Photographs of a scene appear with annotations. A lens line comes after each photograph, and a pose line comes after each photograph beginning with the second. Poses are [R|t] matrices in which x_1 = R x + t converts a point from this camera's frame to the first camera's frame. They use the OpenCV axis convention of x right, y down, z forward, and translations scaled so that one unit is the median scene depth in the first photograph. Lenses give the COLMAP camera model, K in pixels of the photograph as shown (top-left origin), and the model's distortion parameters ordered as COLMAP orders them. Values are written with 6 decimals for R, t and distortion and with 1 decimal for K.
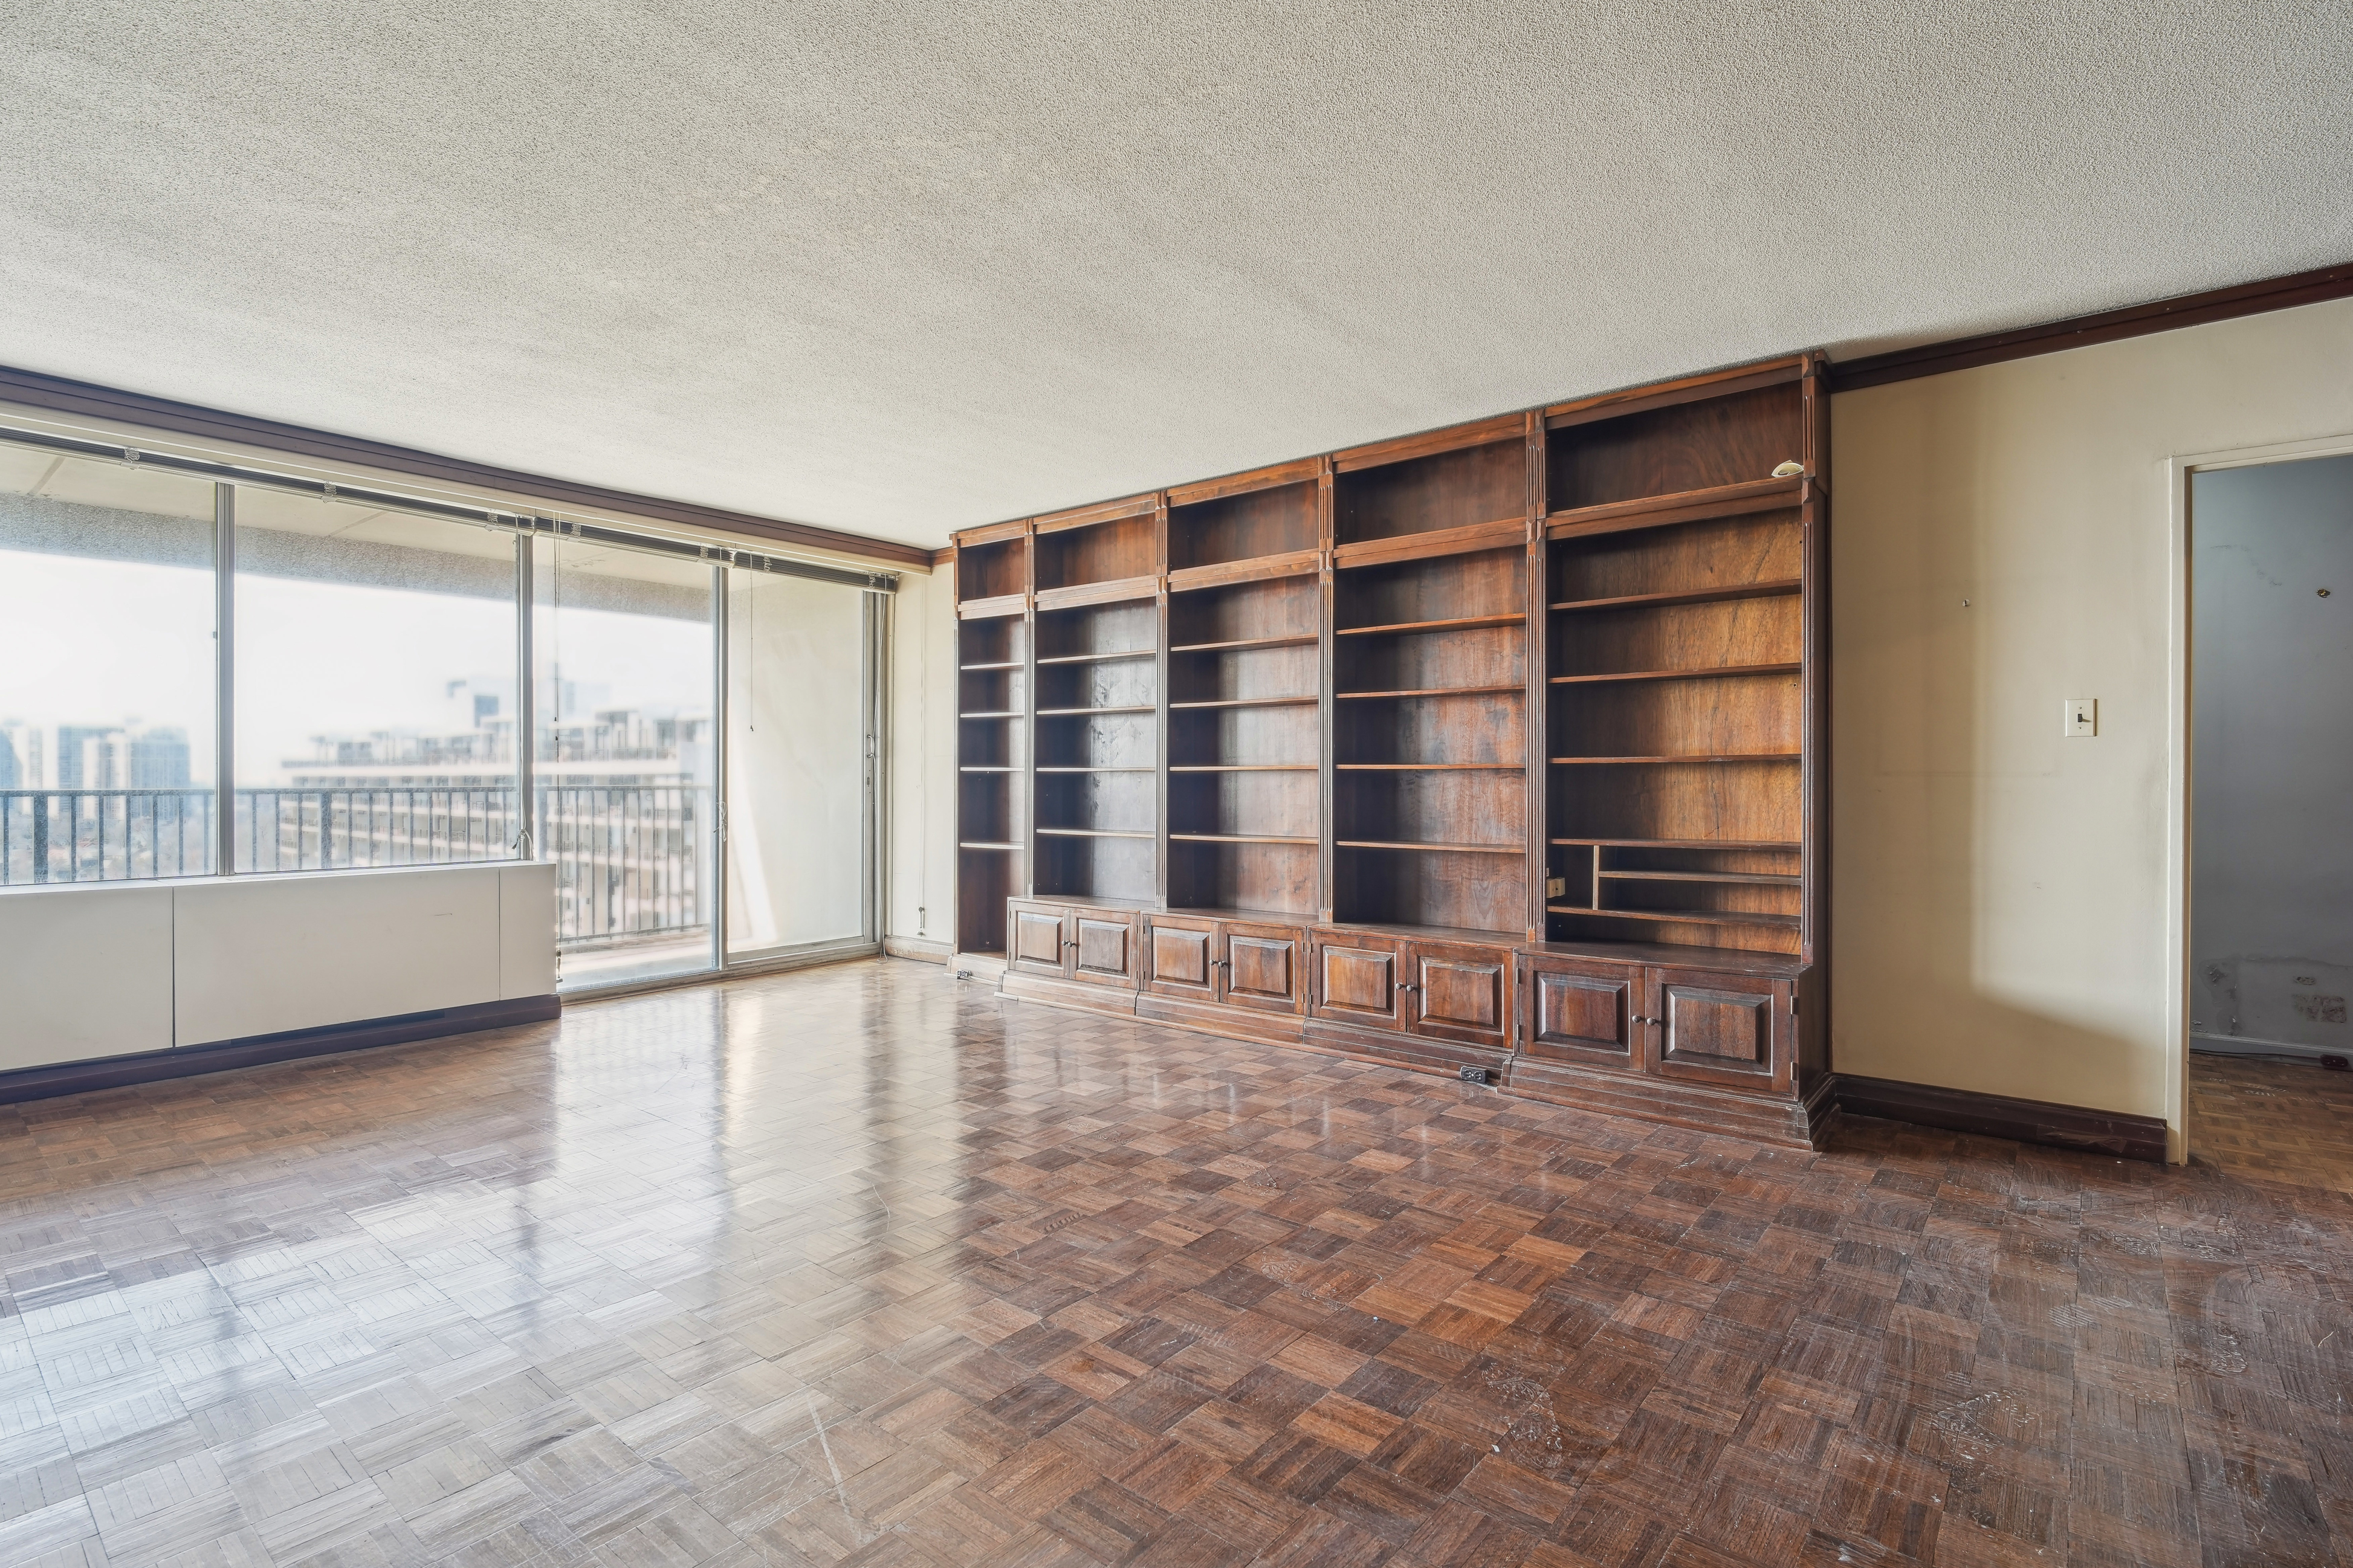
lens RADIAL K [[1133.1, 0, 1176.5], [0, 1133.1, 784.0], [0, 0, 1]] dist [-0.000175, -0.000194]
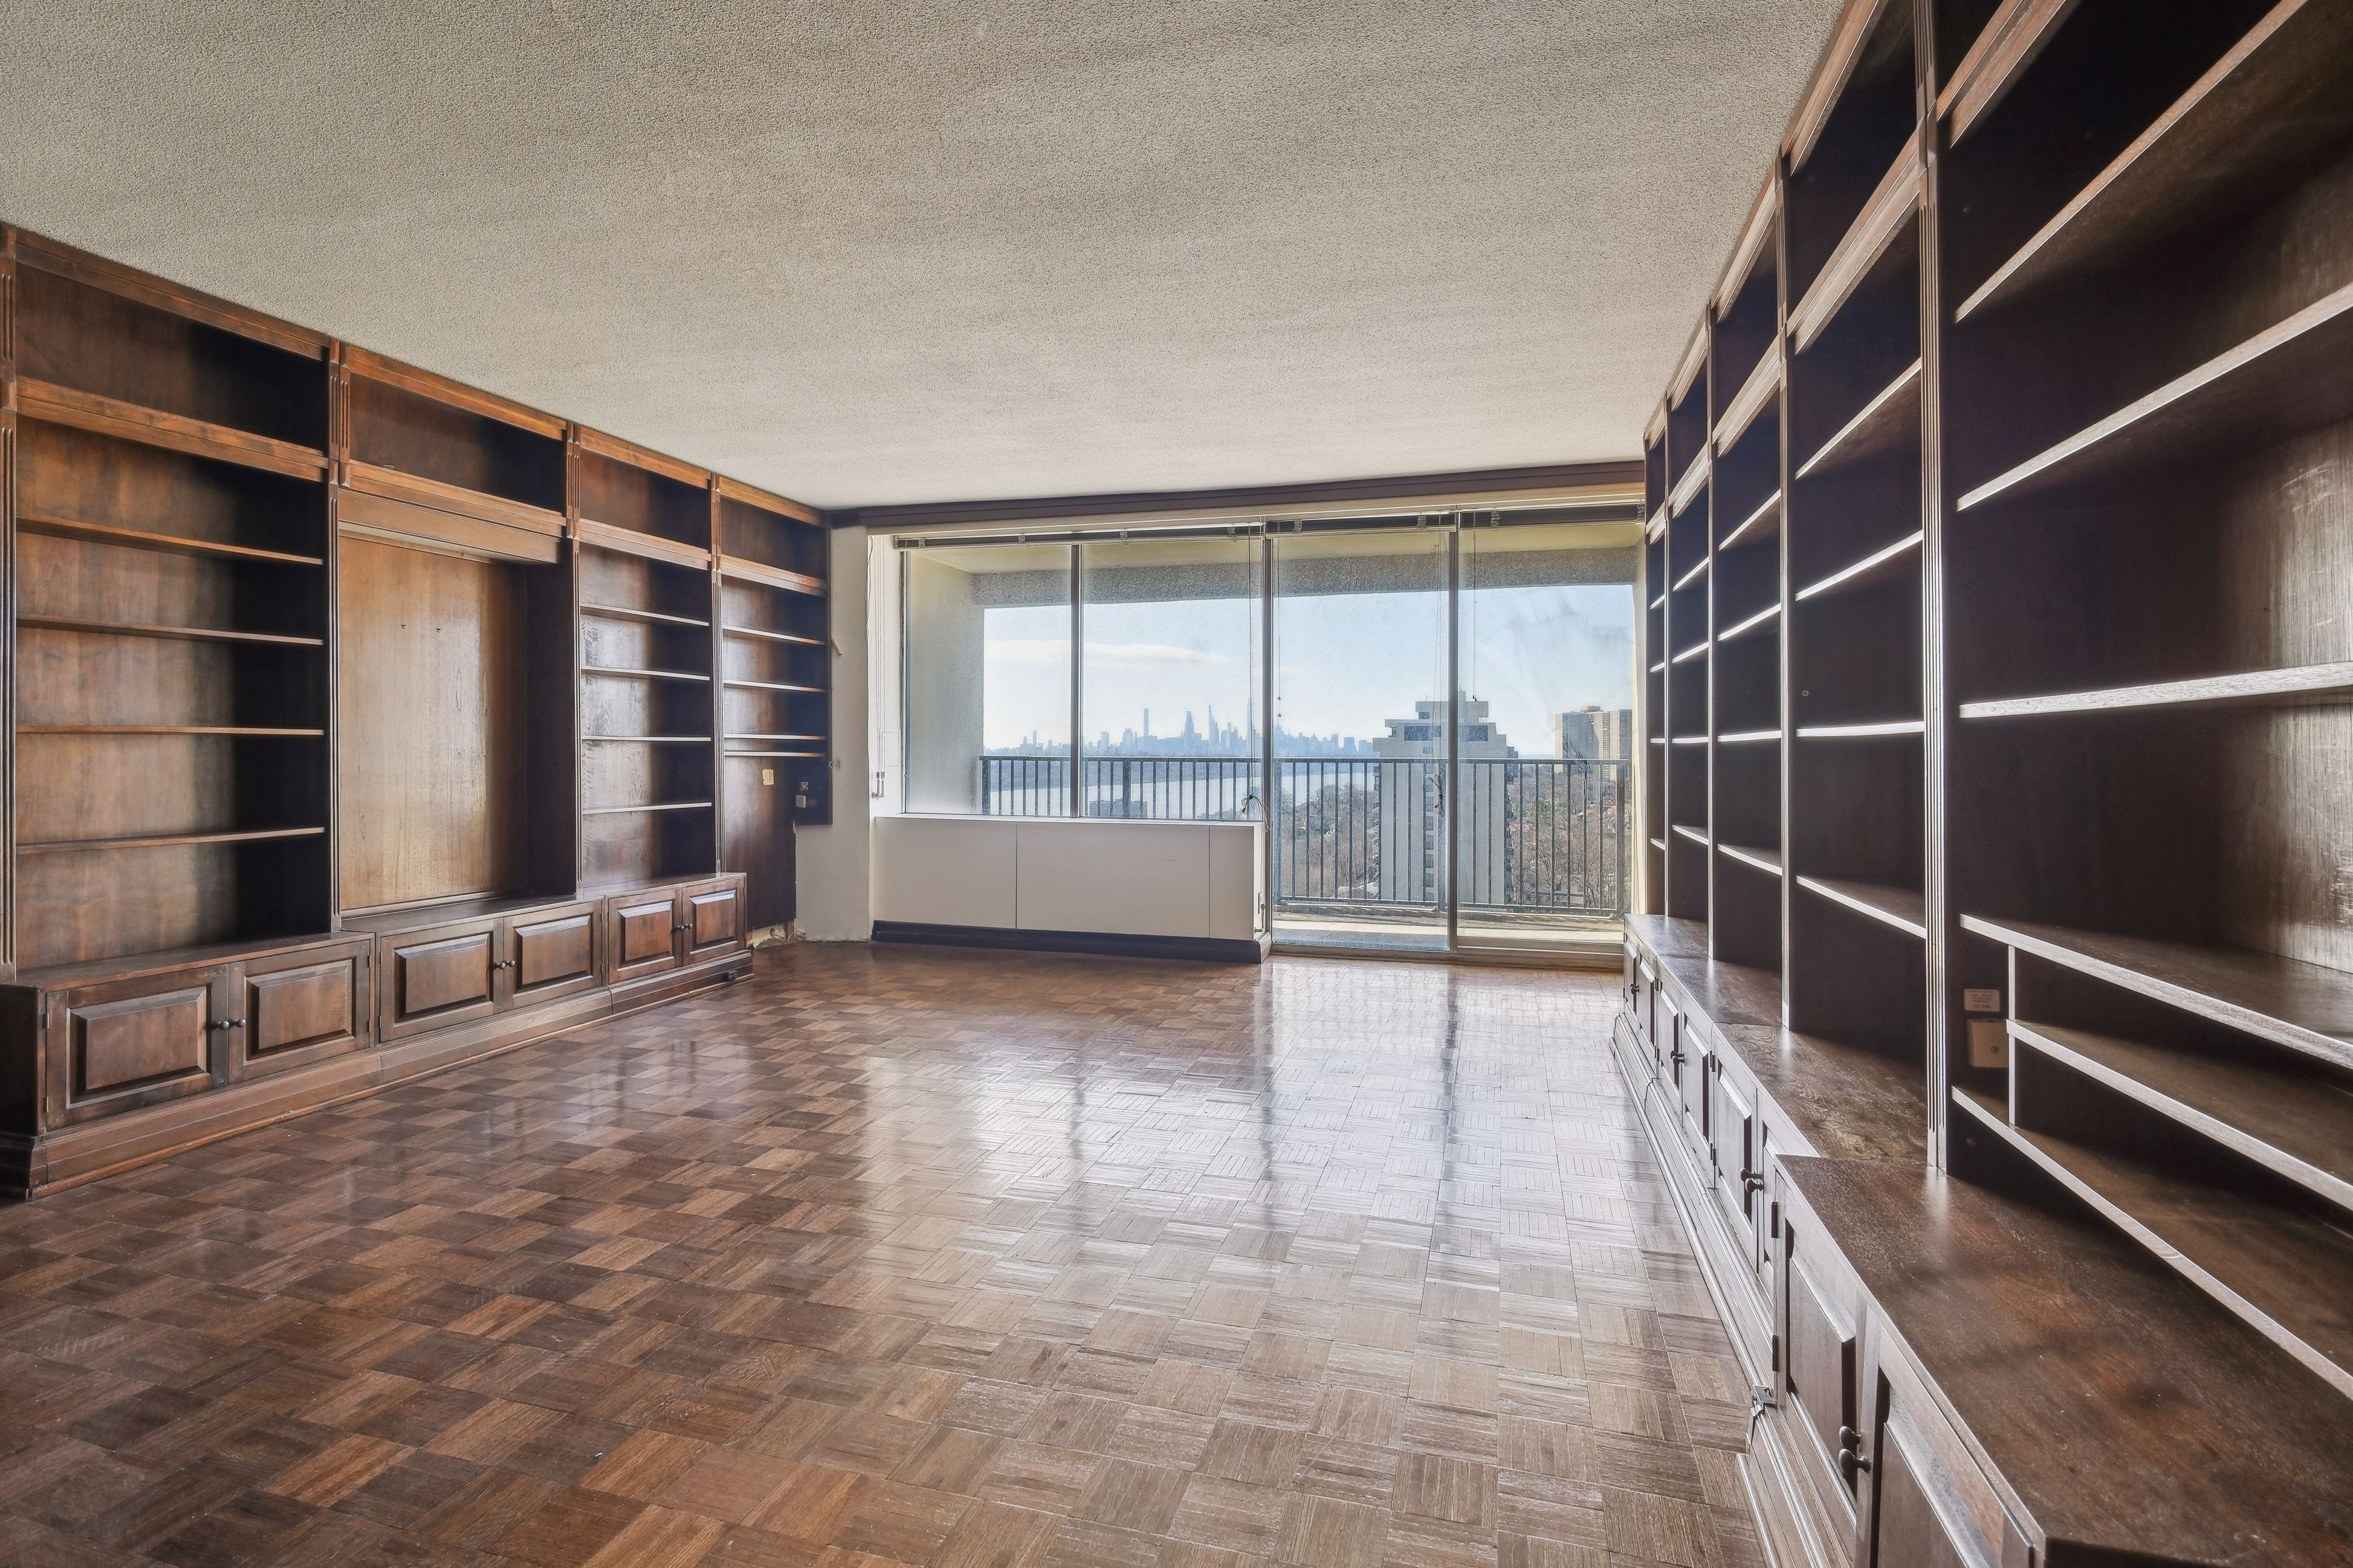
lens RADIAL K [[1133.9, 0, 1135.7], [0, 1133.9, 749.4], [0, 0, 1]] dist [-0.004347, -0.000881]
pose [[0.380031, 0.002951, -0.924969, 0.513126], [-0.010997, 0.999939, -0.001328, -0.004971], [0.924908, 0.010677, 0.380041, 0.522896]]
